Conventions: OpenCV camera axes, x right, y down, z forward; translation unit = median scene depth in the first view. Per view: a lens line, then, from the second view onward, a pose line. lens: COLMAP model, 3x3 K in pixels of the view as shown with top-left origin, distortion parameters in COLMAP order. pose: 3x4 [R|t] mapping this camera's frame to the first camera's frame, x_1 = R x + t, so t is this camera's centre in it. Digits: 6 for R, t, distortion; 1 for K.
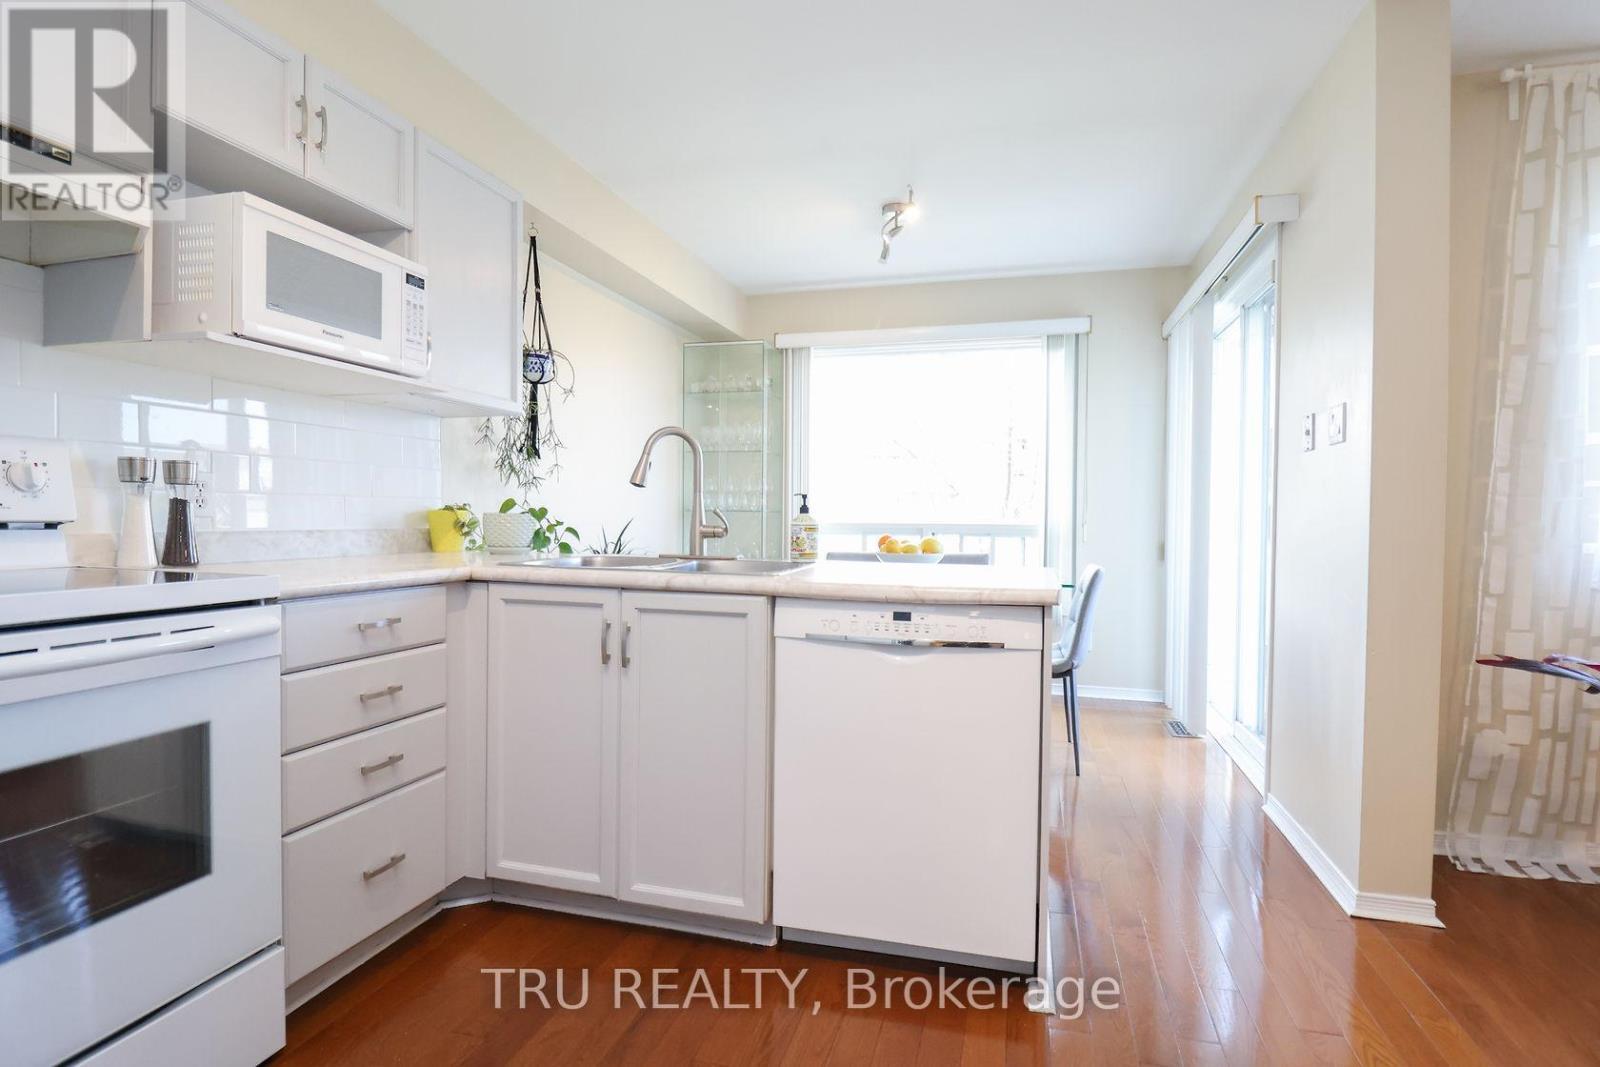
lens RADIAL K [[770.1, 0, 800.0], [0, 770.1, 533.5], [0, 0, 1]] dist [0.000542, -0.018485]
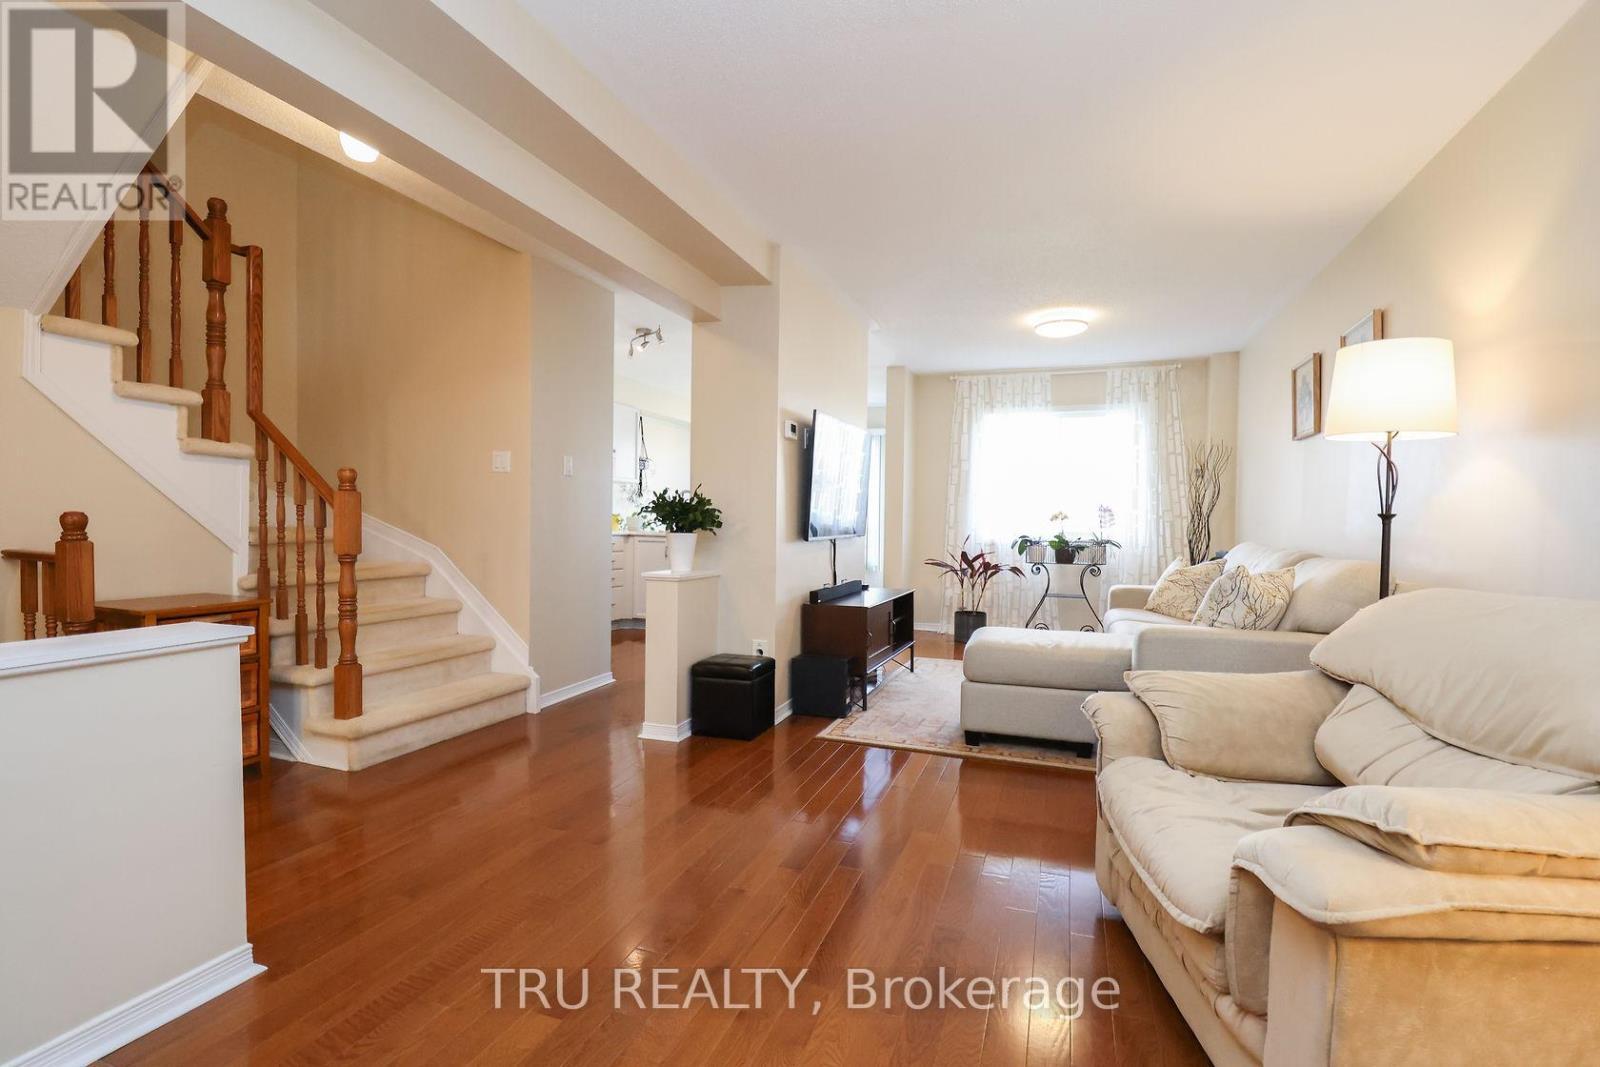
lens RADIAL K [[743.1, 0, 820.3], [0, 743.1, 534.0], [0, 0, 1]] dist [-0.001775, -0.013527]
pose [[0.999127, 0.007304, -0.041129, 0.628914], [-0.007351, 0.999973, -0.000981, 0.051761], [0.041121, 0.001282, 0.999153, -2.518451]]
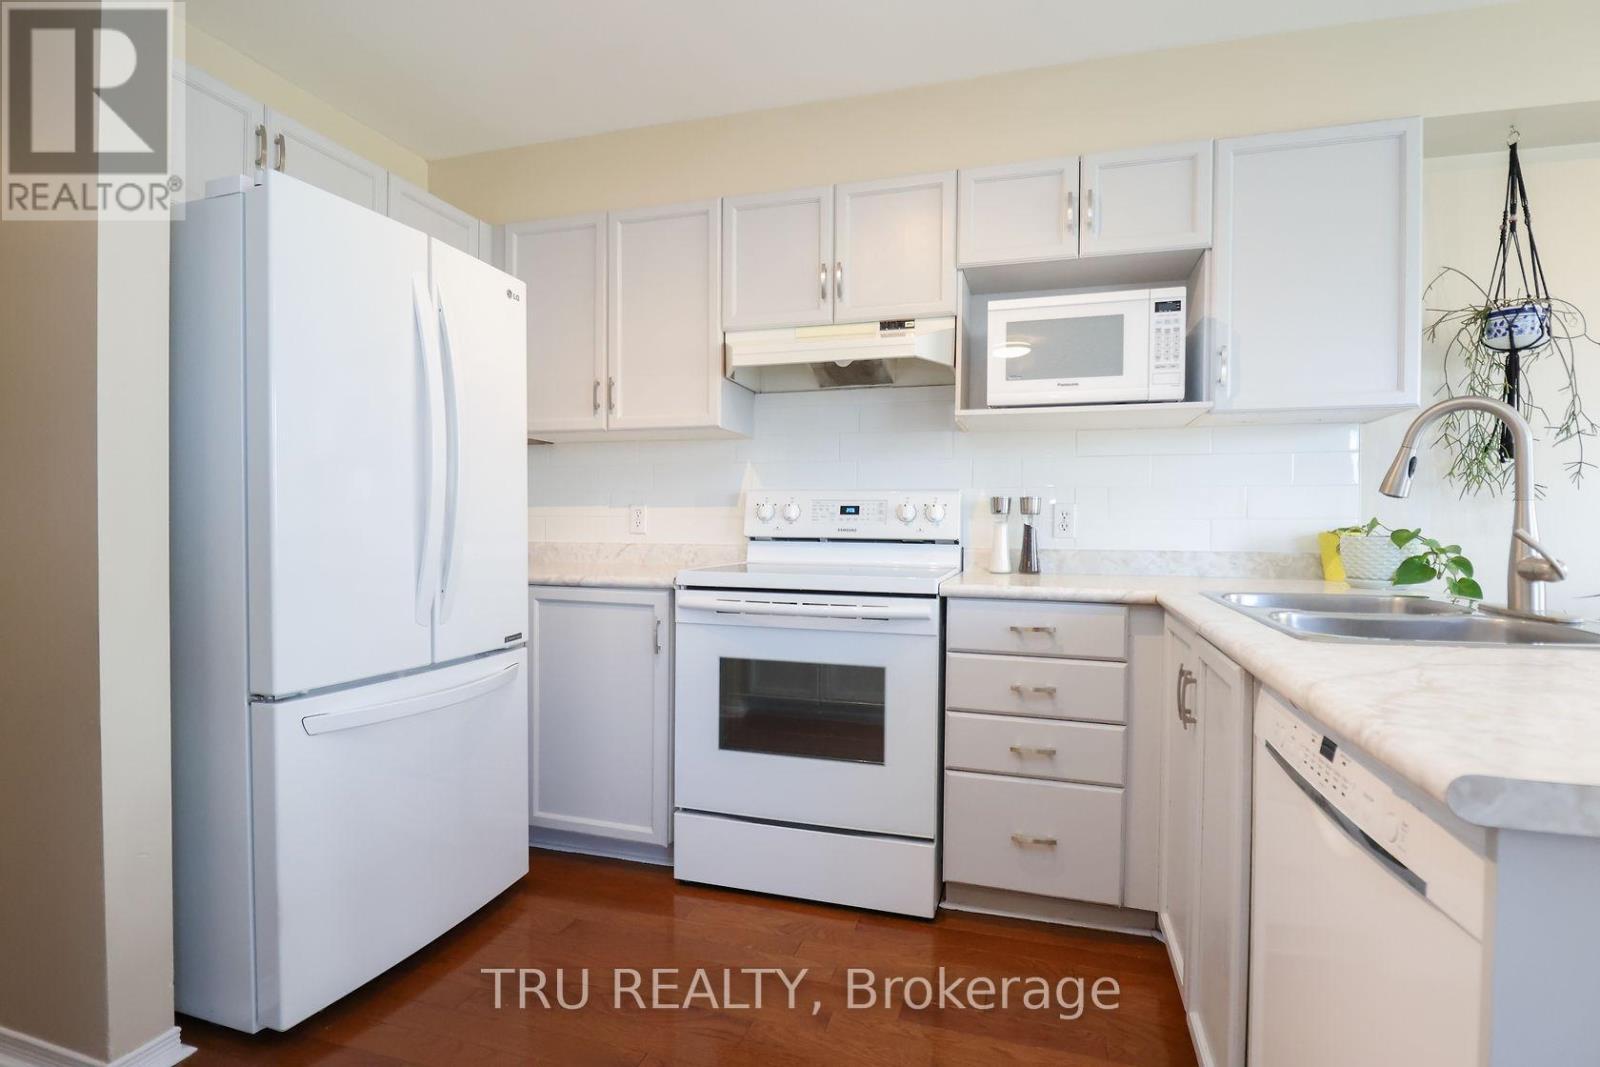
lens RADIAL K [[759.3, 0, 818.4], [0, 759.3, 535.8], [0, 0, 1]] dist [0.002480, -0.016997]
pose [[-0.004037, 0.002963, -0.999987, 0.526226], [-0.028468, 0.999590, 0.003077, -0.016785], [0.999587, 0.028480, -0.003951, 0.578631]]
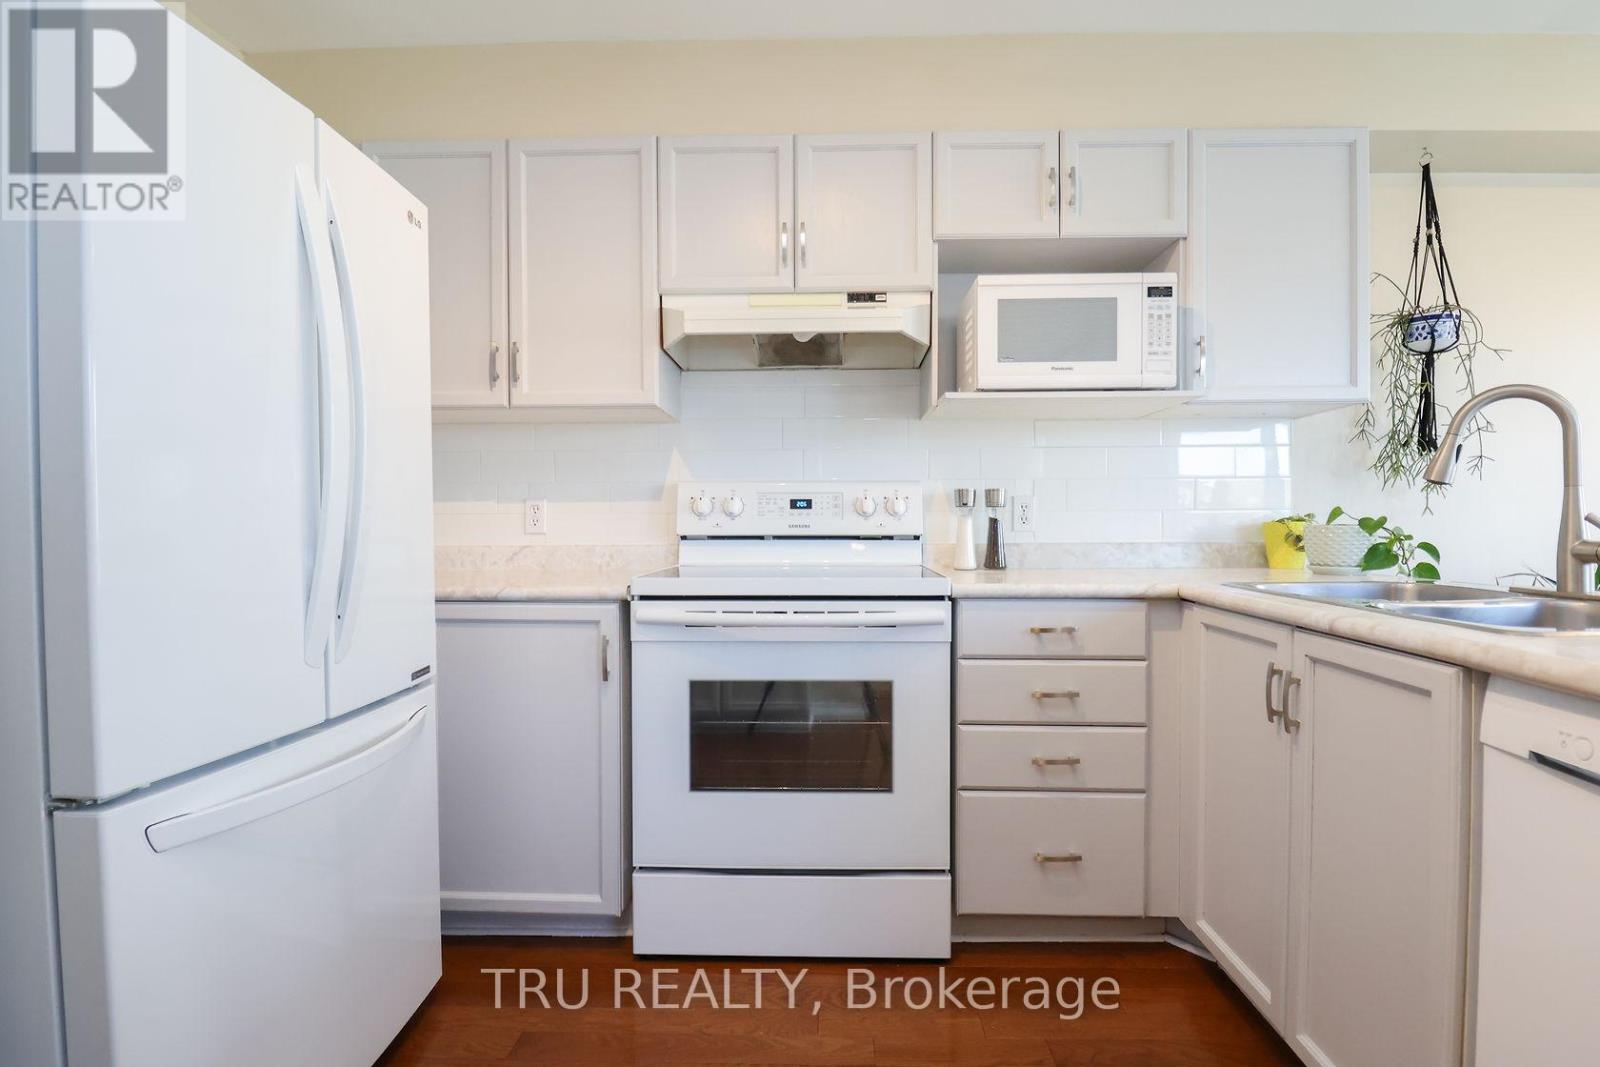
lens RADIAL K [[743.1, 0, 820.3], [0, 743.1, 534.0], [0, 0, 1]] dist [-0.001775, -0.013527]
pose [[0.250167, 0.000748, -0.968202, 0.328503], [-0.013367, 0.999907, -0.002682, -0.009020], [0.968110, 0.013613, 0.250154, 0.359704]]
